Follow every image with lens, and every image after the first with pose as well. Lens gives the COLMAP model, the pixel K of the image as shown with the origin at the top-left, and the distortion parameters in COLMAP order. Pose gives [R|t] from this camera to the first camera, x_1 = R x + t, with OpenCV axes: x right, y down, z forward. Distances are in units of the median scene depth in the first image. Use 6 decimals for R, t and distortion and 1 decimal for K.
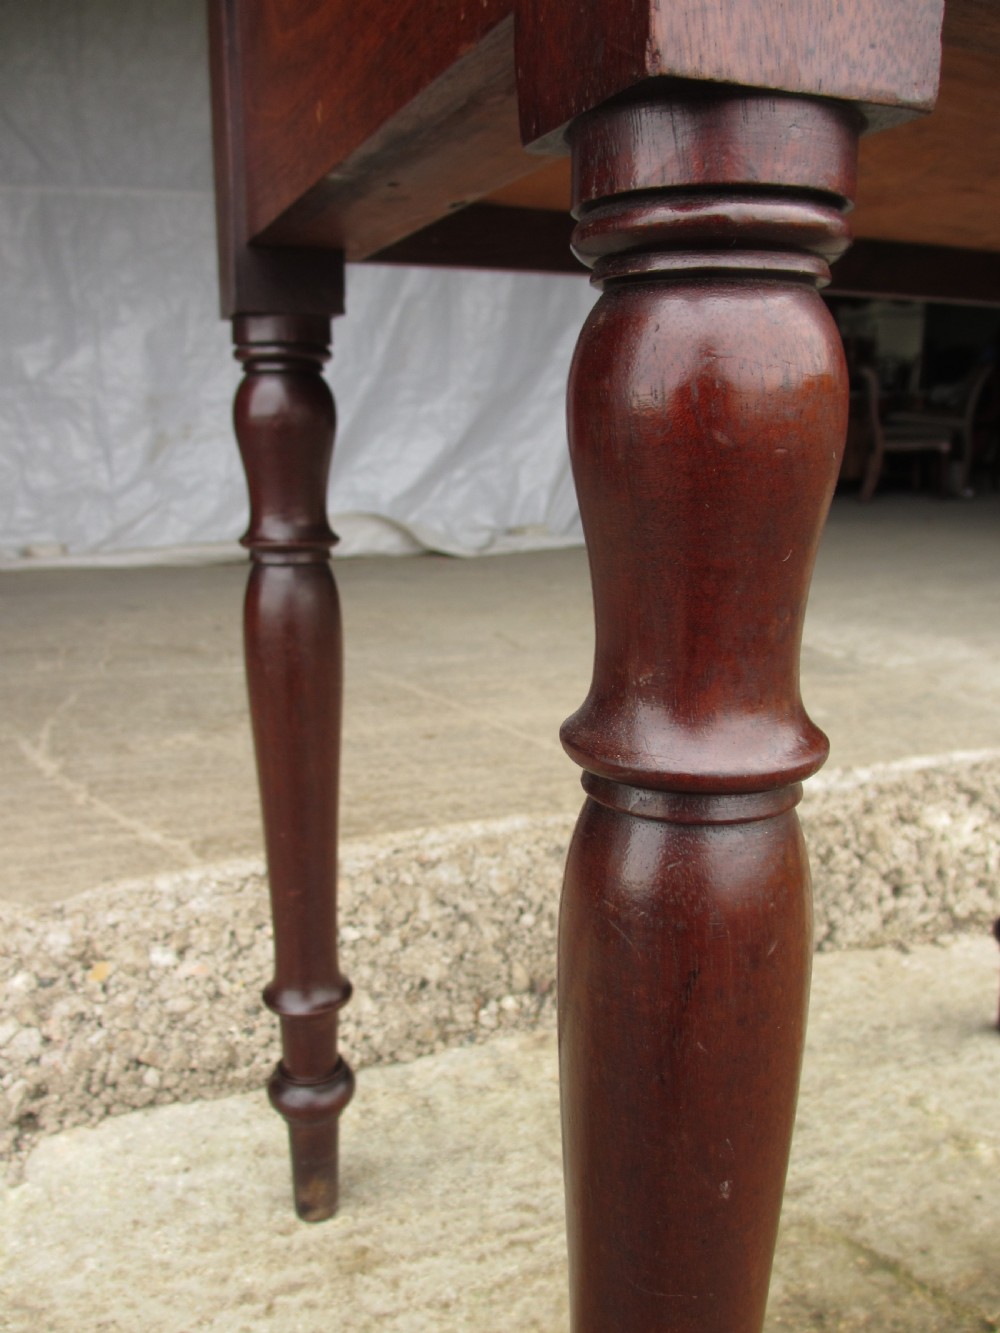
lens RADIAL K [[1112.6, 0, 499.7], [0, 1112.6, 663.7], [0, 0, 1]] dist [-0.058081, 0.021863]
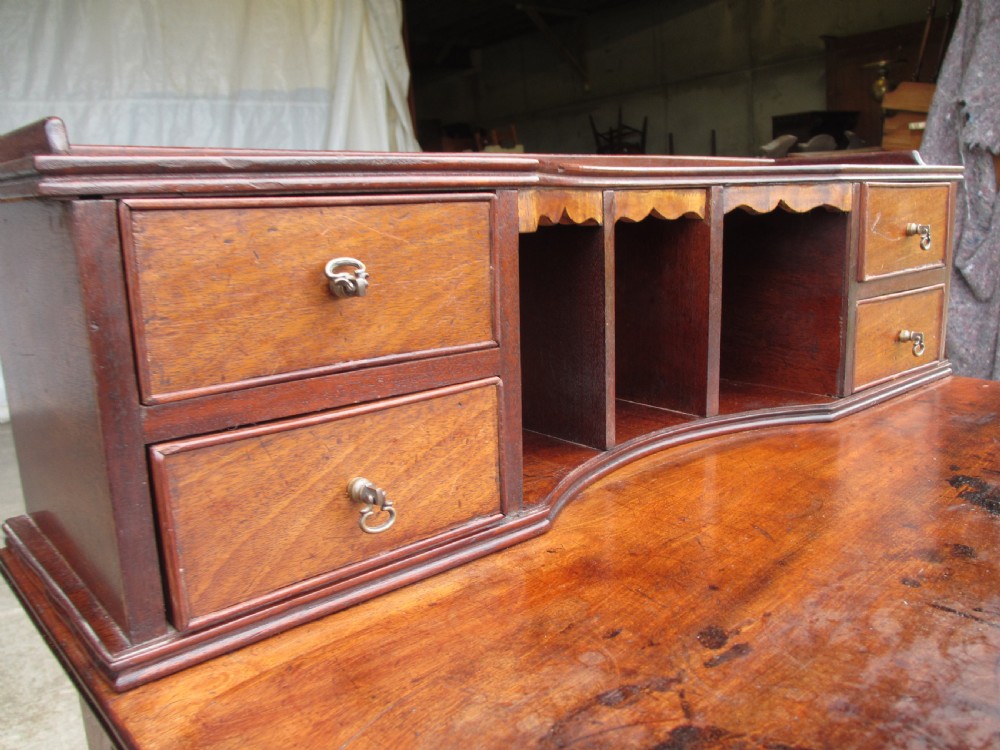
lens RADIAL K [[834.7, 0, 512.1], [0, 834.7, 378.0], [0, 0, 1]] dist [-0.058081, 0.021863]
pose [[0.938374, -0.114372, 0.326150, -0.063507], [0.117397, 0.993030, 0.010464, -0.488733], [-0.325073, 0.028470, 0.945260, 0.091265]]
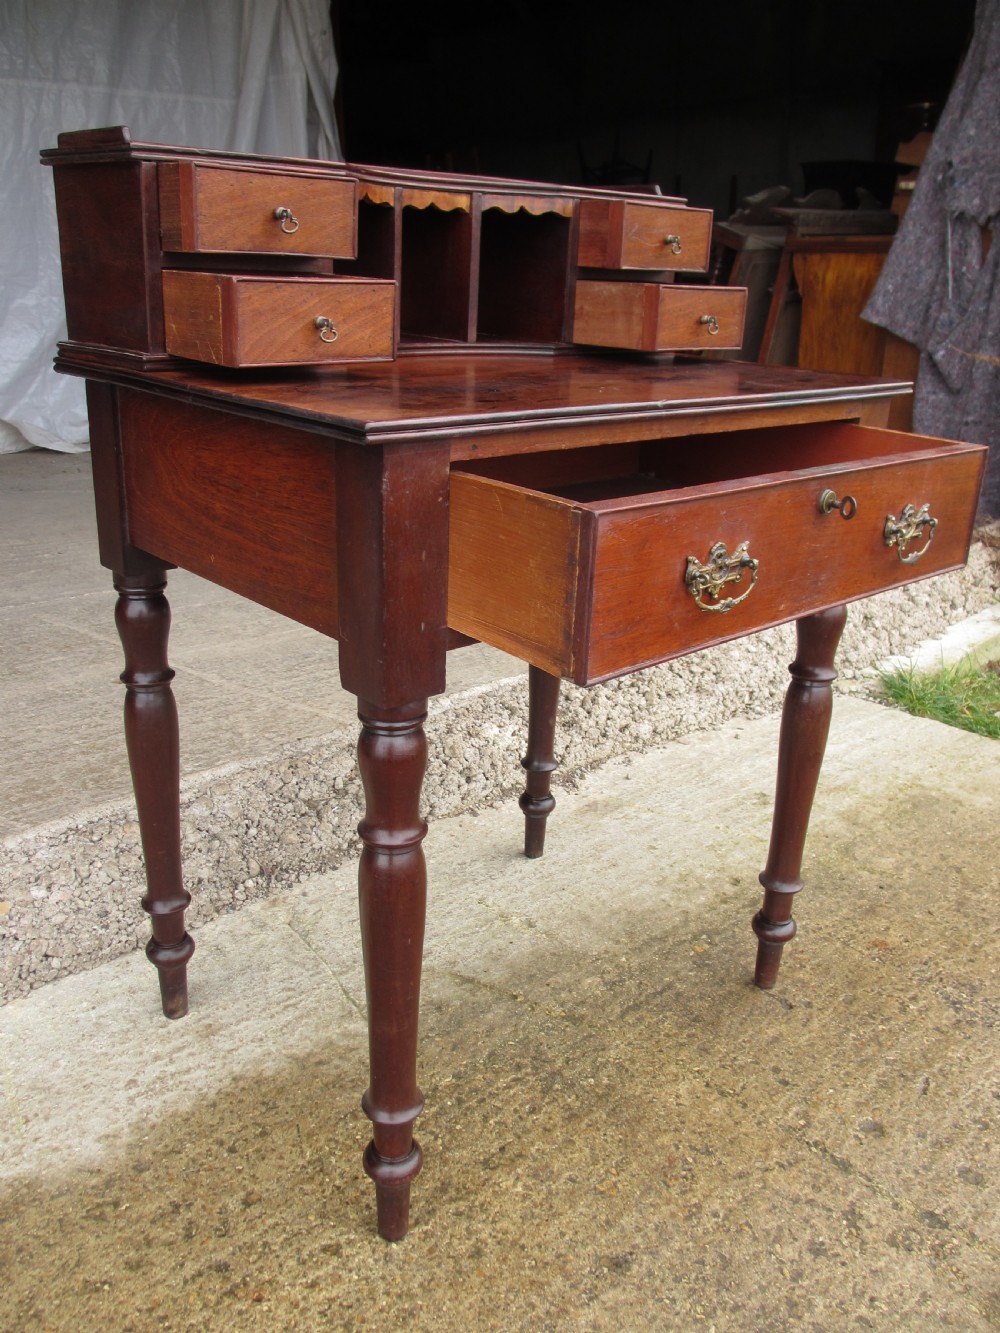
lens RADIAL K [[1112.6, 0, 500.9], [0, 1112.6, 655.8], [0, 0, 1]] dist [-0.058081, 0.021863]
pose [[0.933031, -0.097061, 0.346456, -0.185038], [0.047555, 0.987745, 0.148653, -0.264804], [-0.356639, -0.122222, 0.926213, -0.644003]]
